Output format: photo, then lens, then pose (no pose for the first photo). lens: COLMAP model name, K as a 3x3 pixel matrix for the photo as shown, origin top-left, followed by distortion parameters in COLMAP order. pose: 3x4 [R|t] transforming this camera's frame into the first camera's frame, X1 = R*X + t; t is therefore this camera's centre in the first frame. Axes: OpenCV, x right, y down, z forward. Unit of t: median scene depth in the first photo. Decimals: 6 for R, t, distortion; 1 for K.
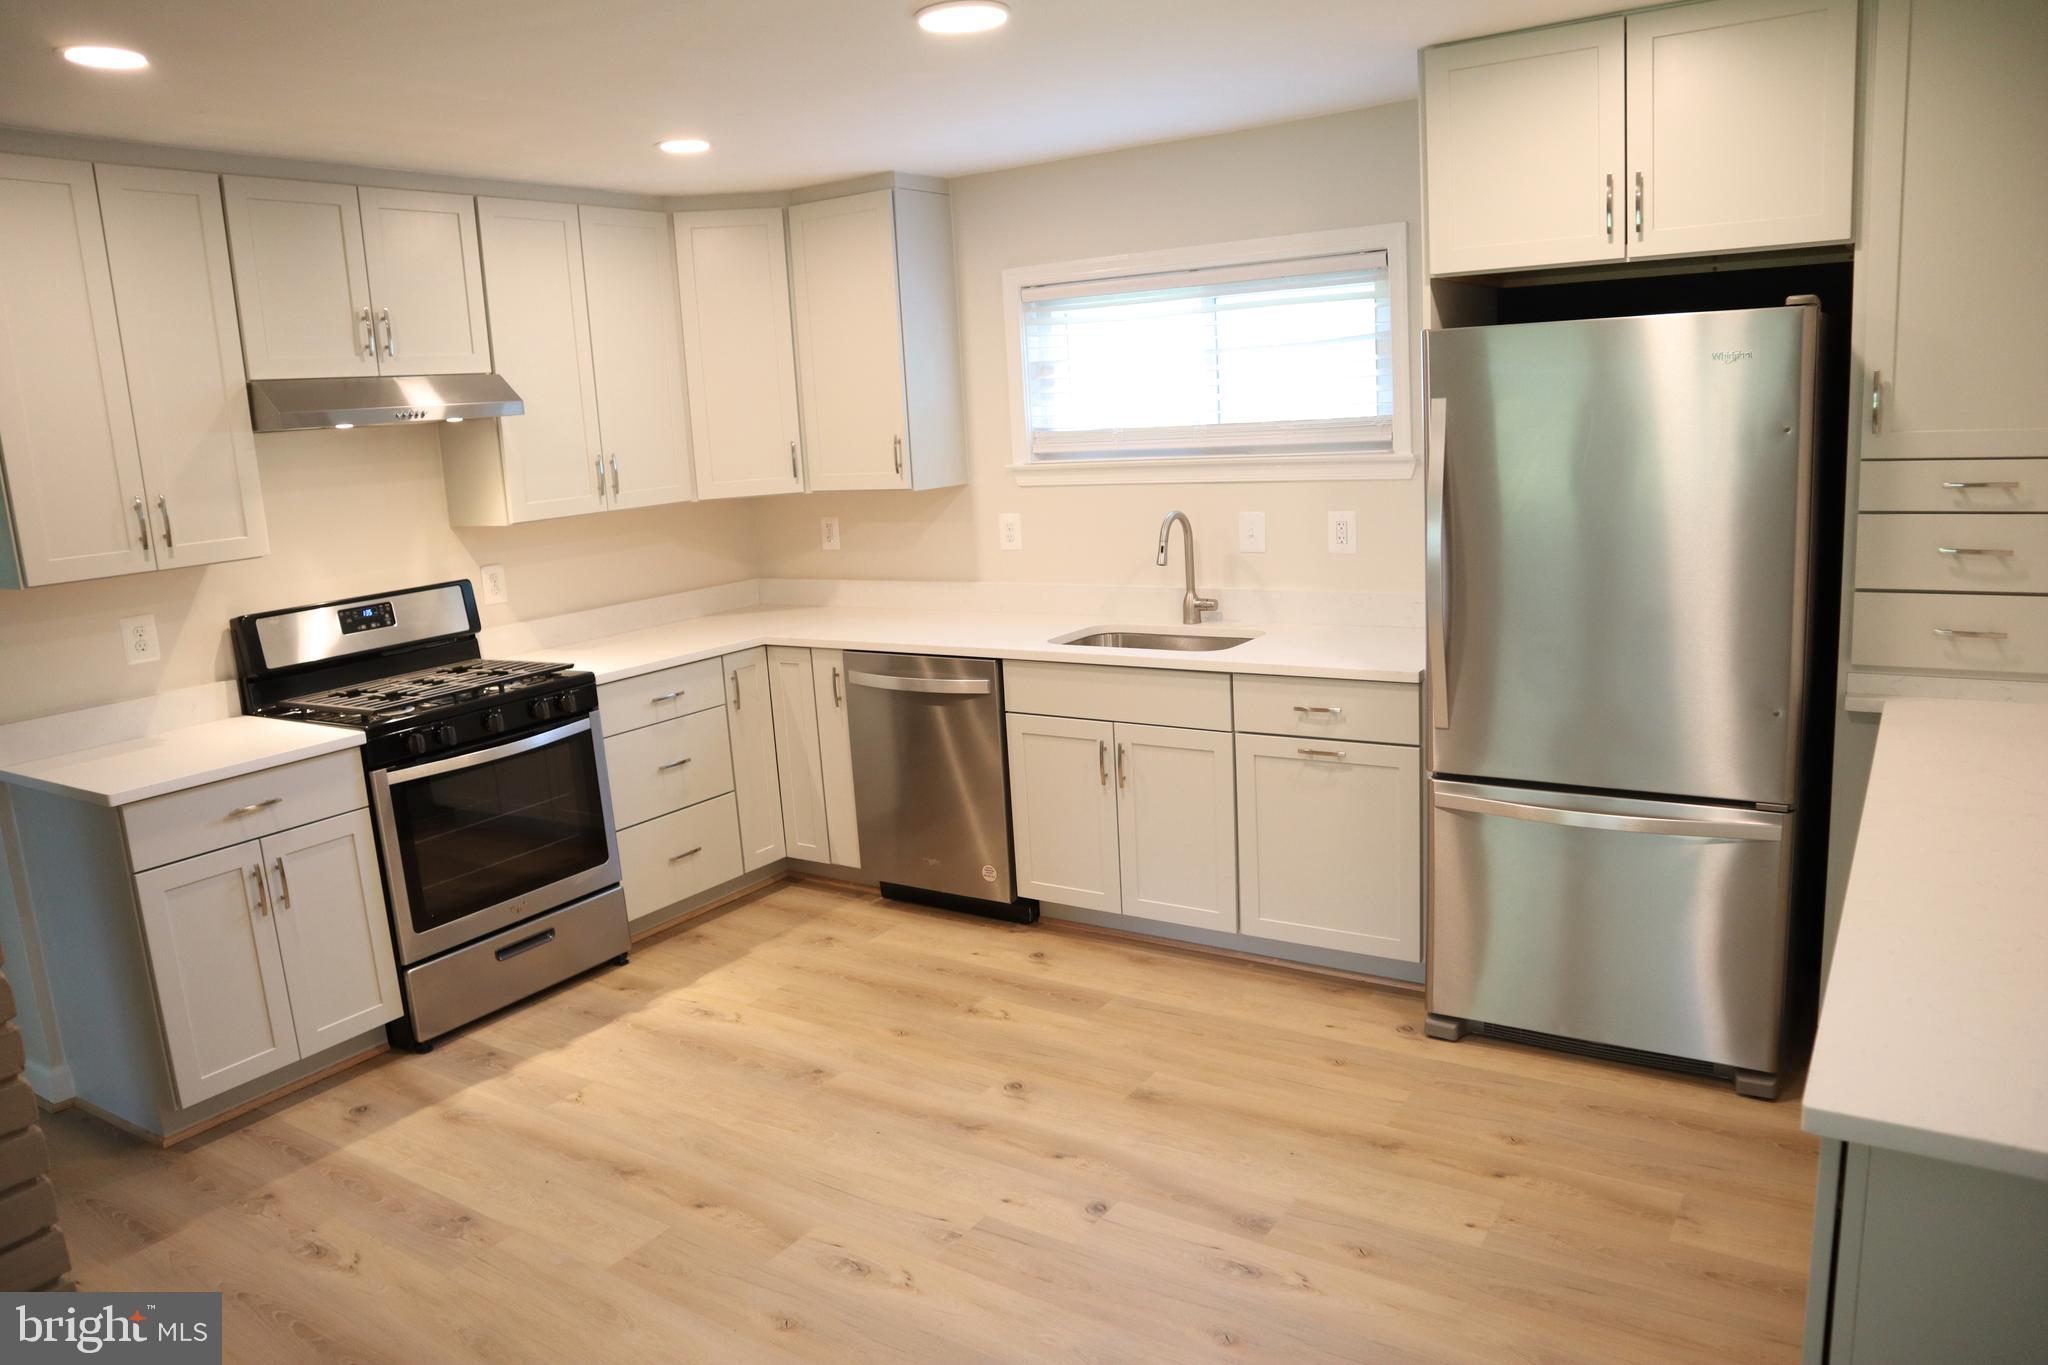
lens RADIAL K [[1413.5, 0, 1027.4], [0, 1413.5, 683.7], [0, 0, 1]] dist [-0.127532, 0.079537]
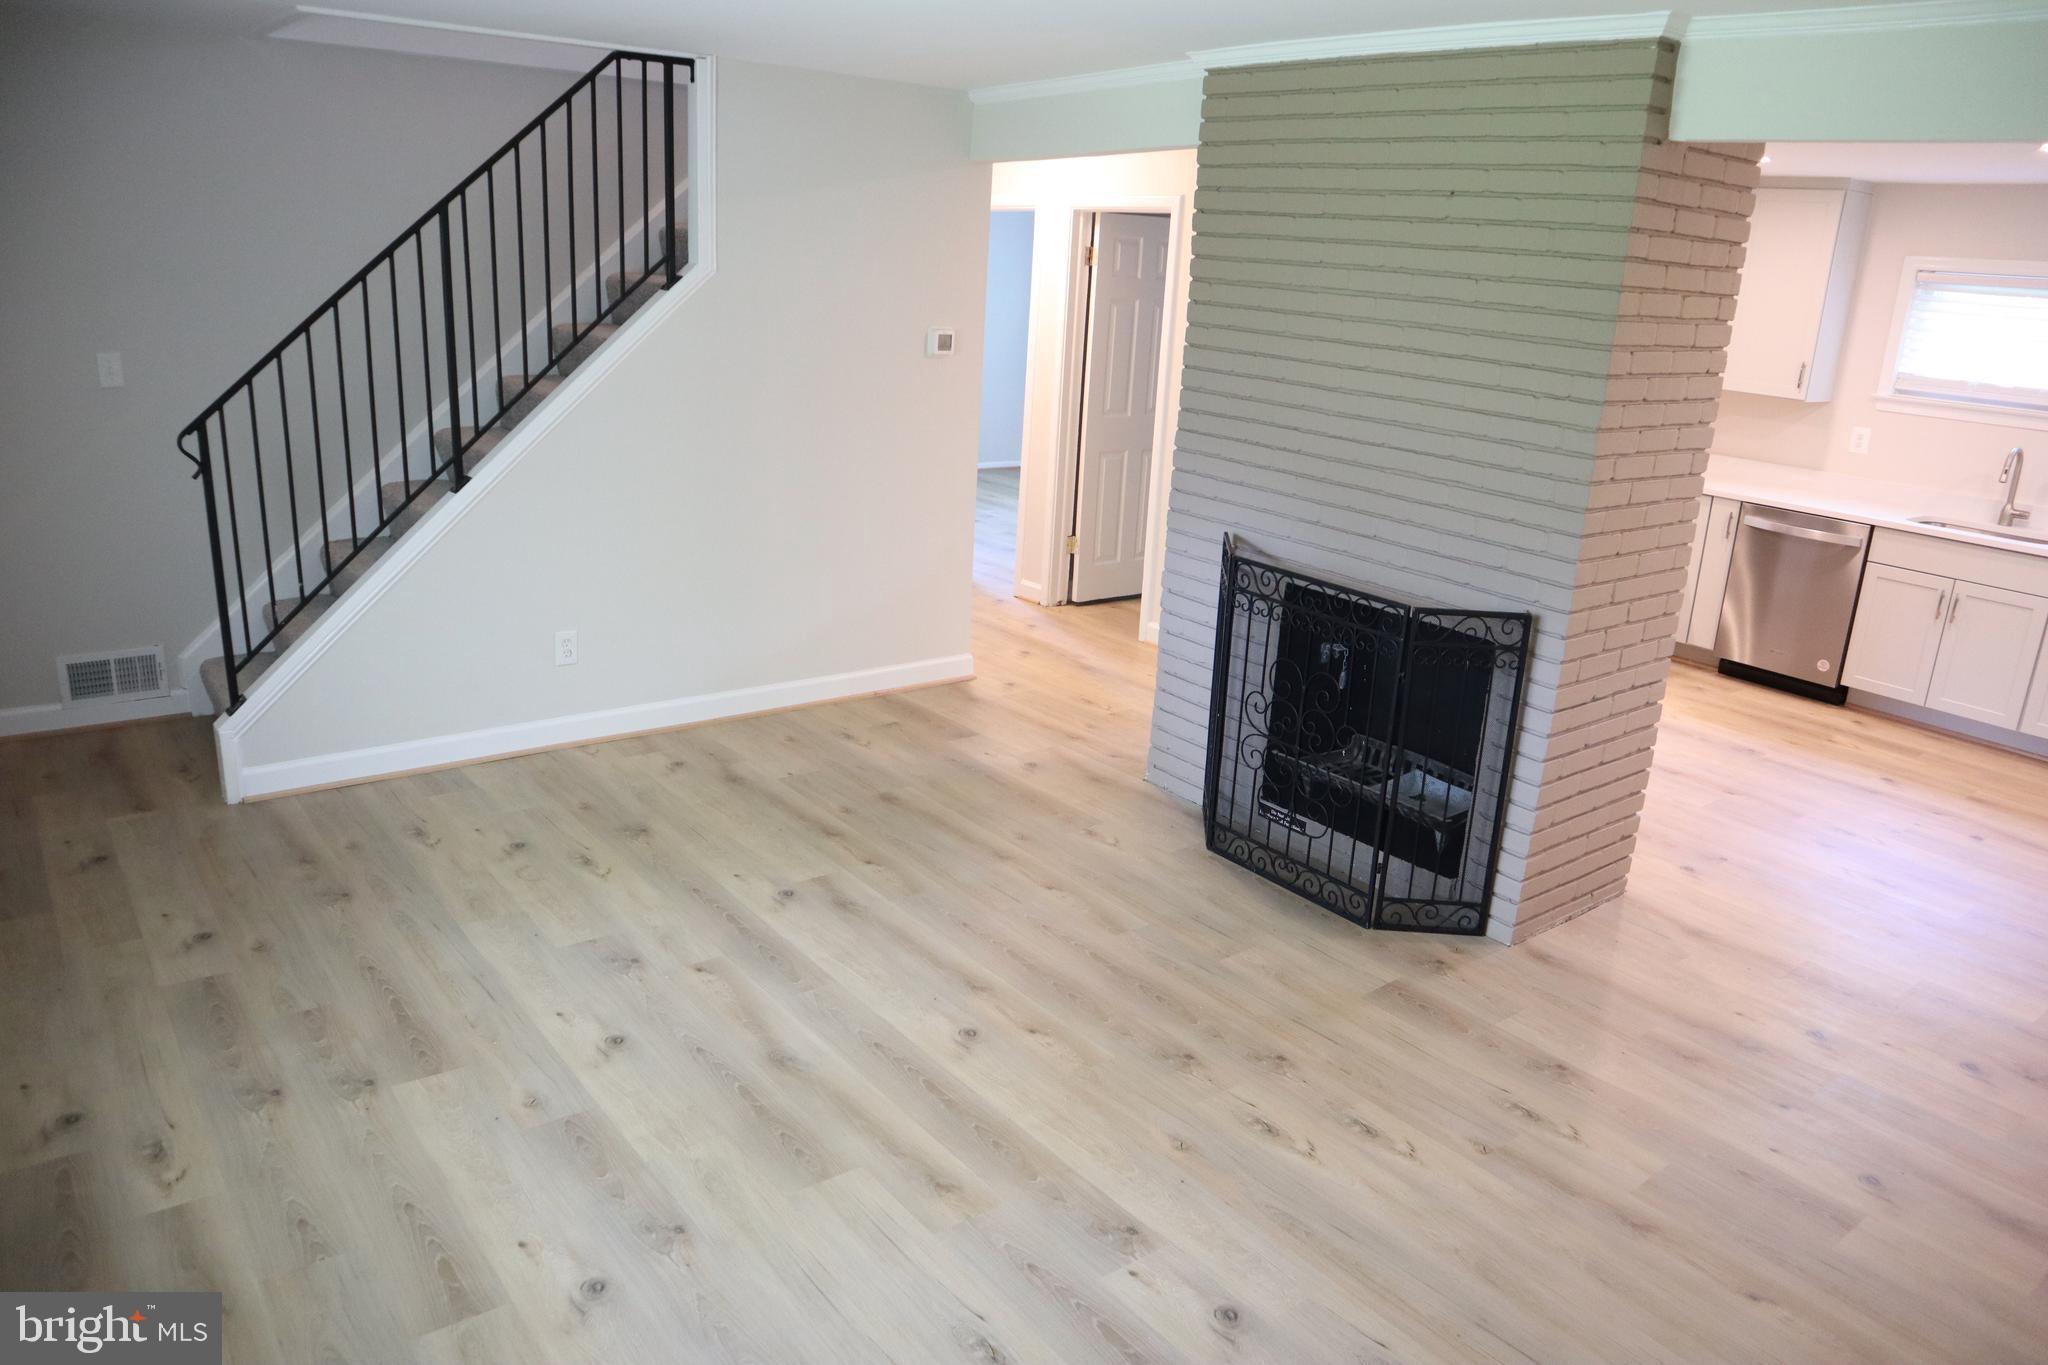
lens RADIAL K [[1413.5, 0, 1030.9], [0, 1413.5, 680.7], [0, 0, 1]] dist [-0.127532, 0.079537]
pose [[0.944005, 0.197814, -0.264054, -0.473247], [-0.169428, 0.977391, 0.126491, 0.118036], [0.283106, -0.074670, 0.956178, -0.685157]]
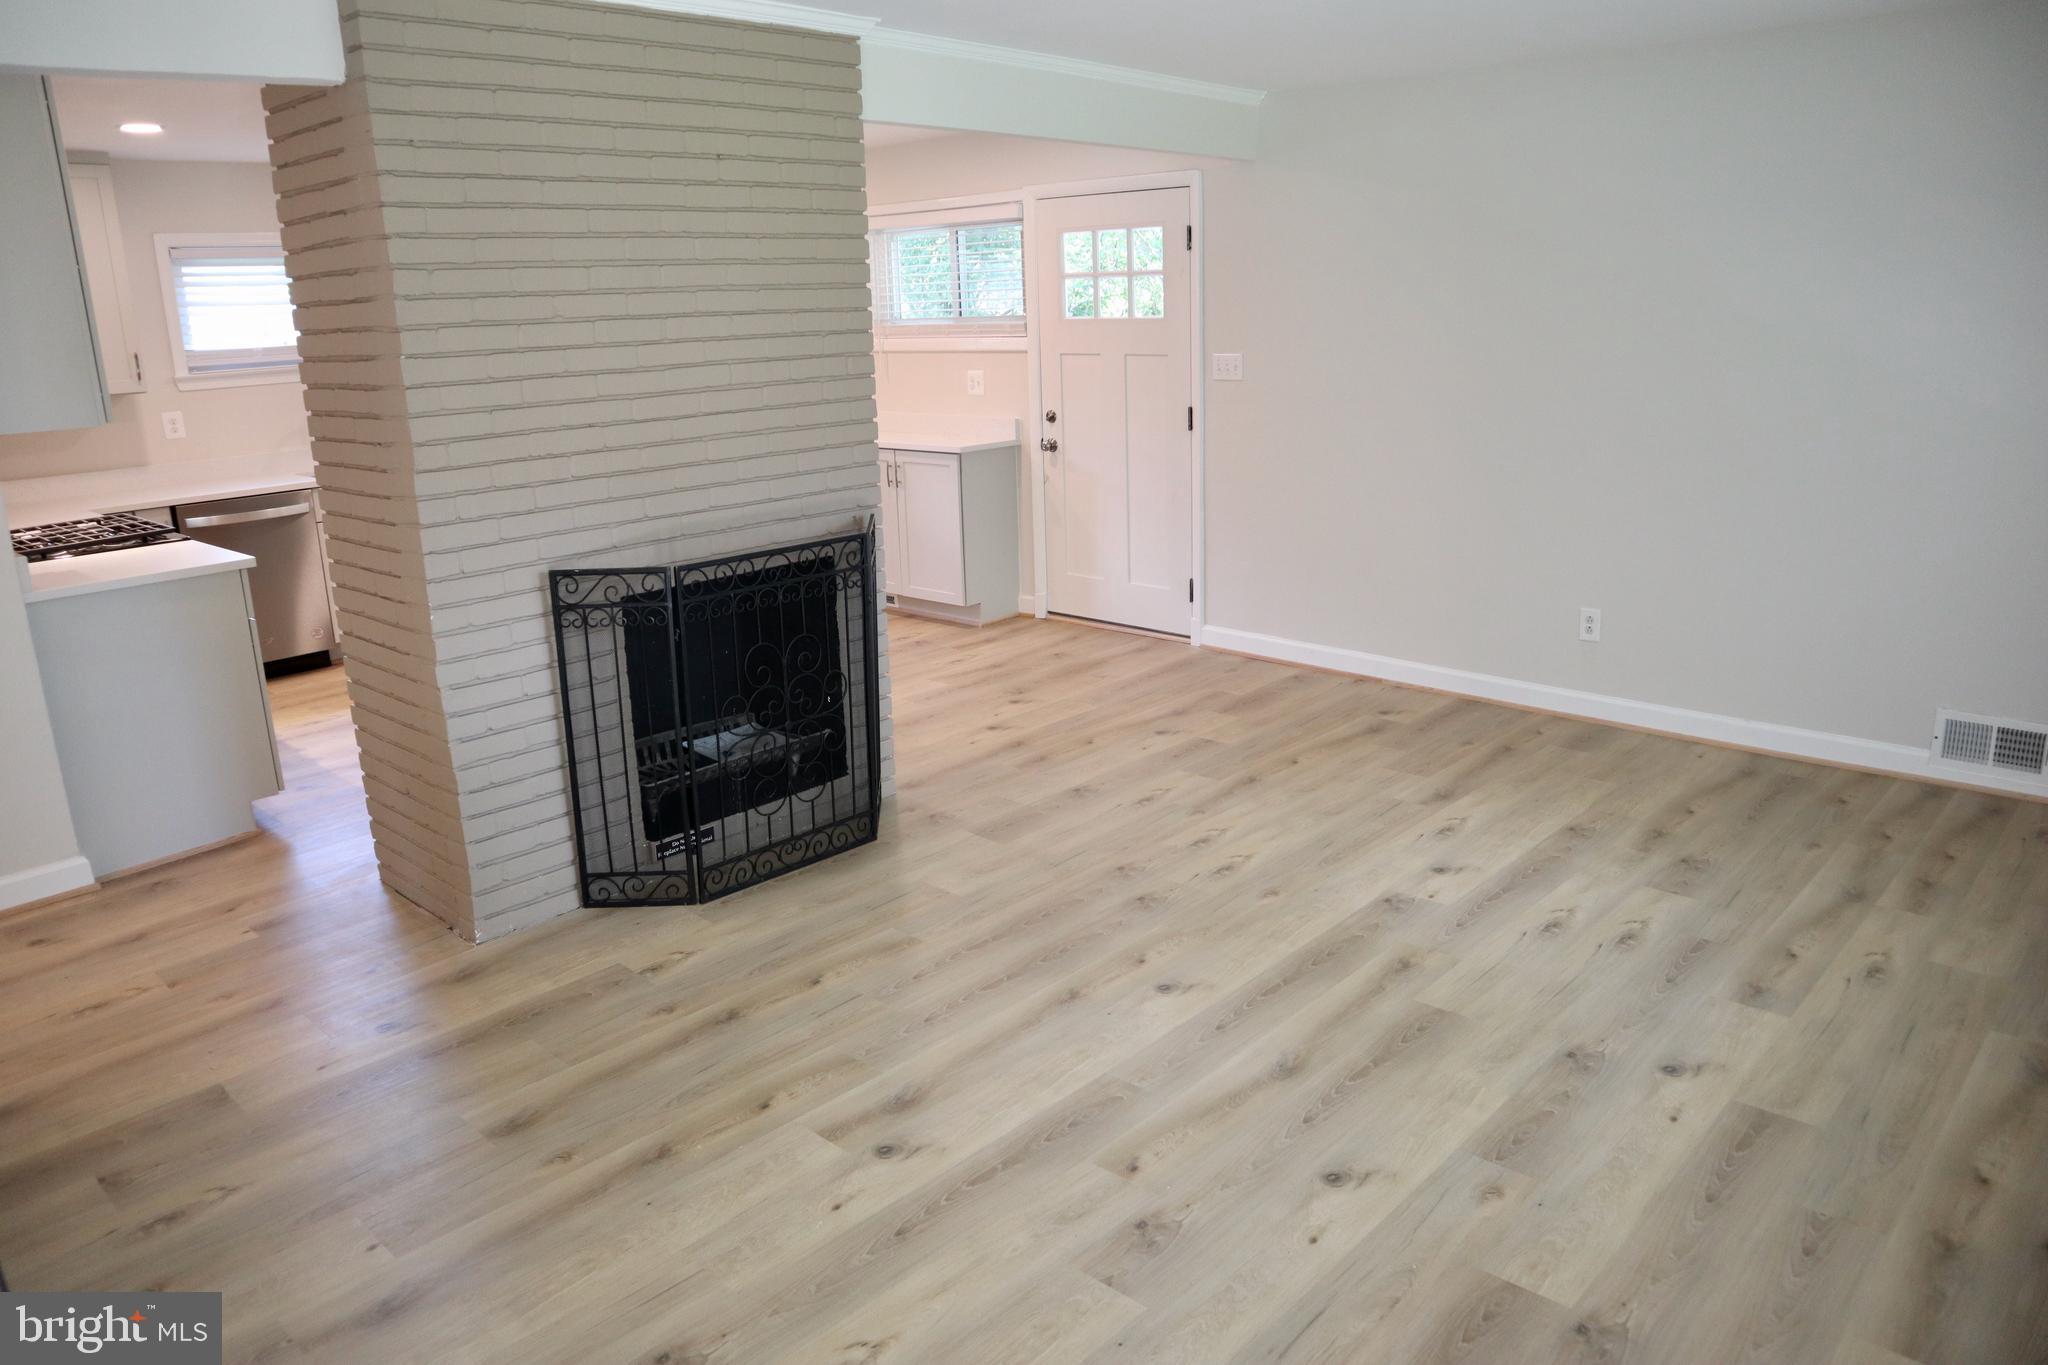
lens RADIAL K [[1413.5, 0, 1035.5], [0, 1413.5, 675.2], [0, 0, 1]] dist [-0.127532, 0.079537]
pose [[0.161516, -0.204566, 0.965435, -1.461757], [0.209496, 0.963091, 0.169021, 0.097275], [-0.964378, 0.174955, 0.198411, -0.042363]]
